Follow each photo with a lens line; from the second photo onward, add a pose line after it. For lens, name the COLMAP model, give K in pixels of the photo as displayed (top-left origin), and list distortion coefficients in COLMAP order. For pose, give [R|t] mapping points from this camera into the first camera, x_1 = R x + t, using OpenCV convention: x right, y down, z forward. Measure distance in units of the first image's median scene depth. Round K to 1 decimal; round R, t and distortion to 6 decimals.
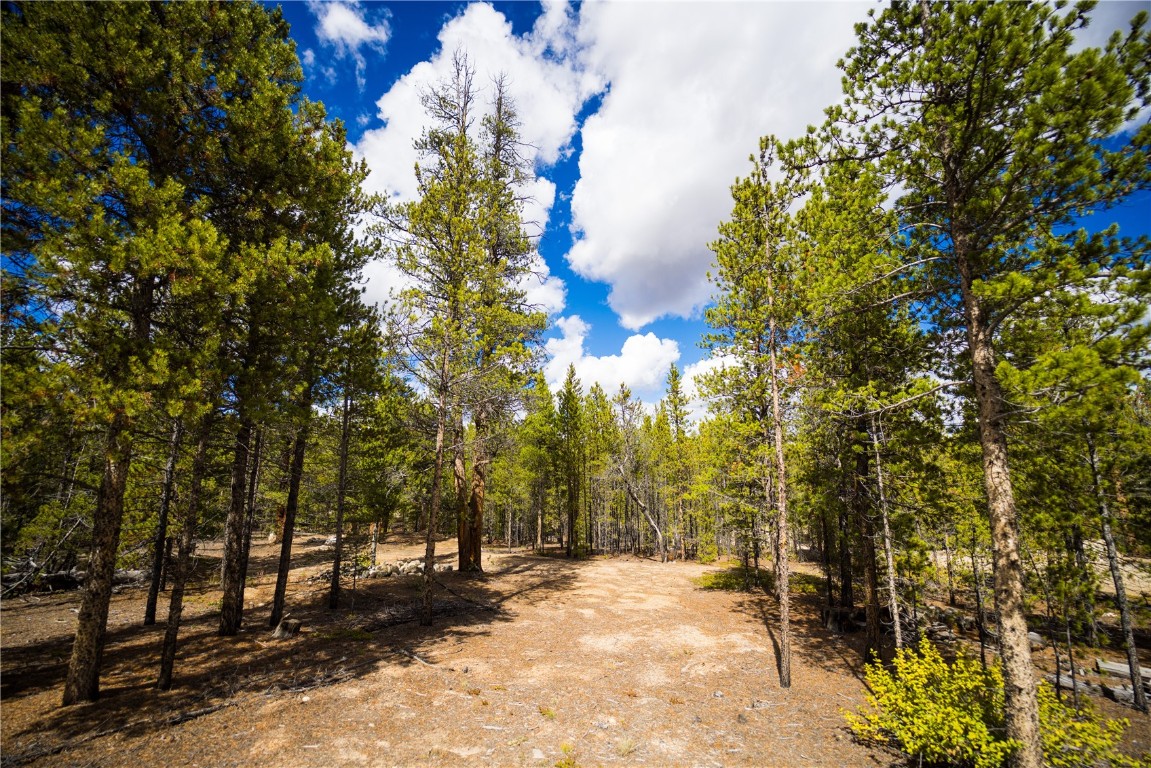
lens RADIAL K [[483.2, 0, 575.5], [0, 483.2, 384.0], [0, 0, 1]] dist [-0.001332, -0.000054]
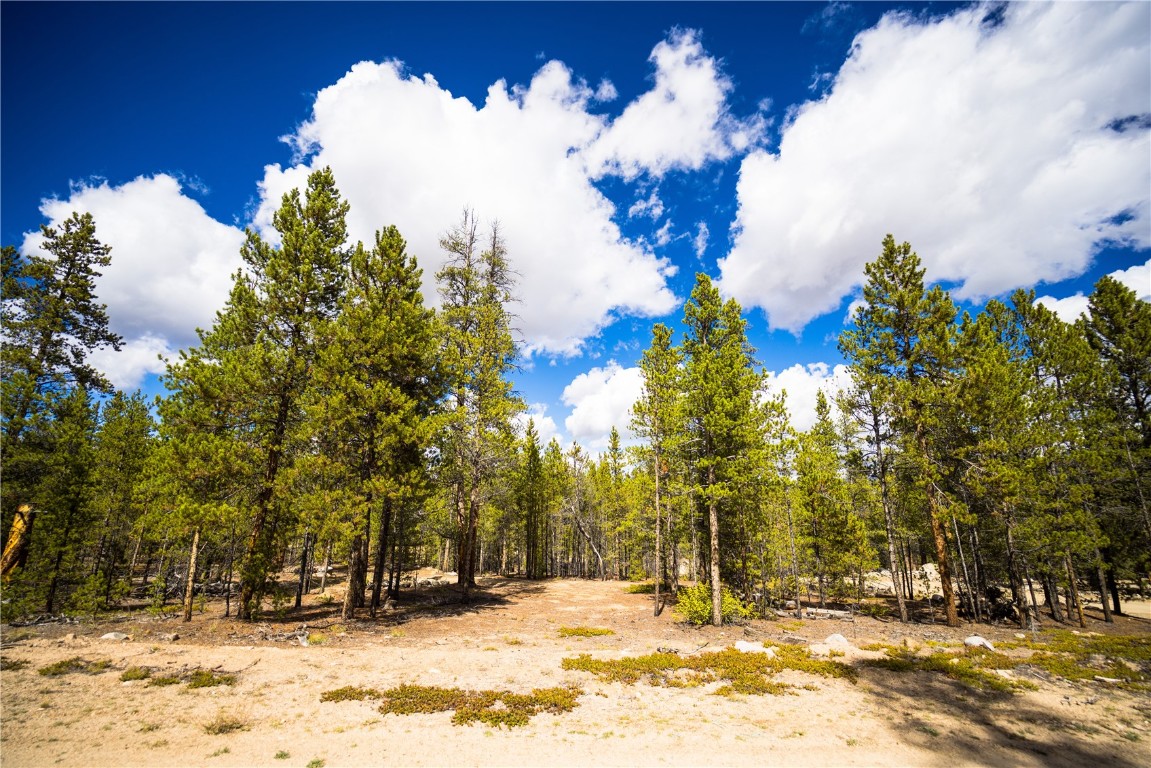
lens RADIAL K [[483.2, 0, 575.5], [0, 483.2, 384.0], [0, 0, 1]] dist [-0.001332, -0.000054]
pose [[0.992988, 0.033694, 0.113309, -0.053298], [-0.025962, 0.997276, -0.069037, -0.064303], [-0.115326, 0.065611, 0.991158, -0.293094]]
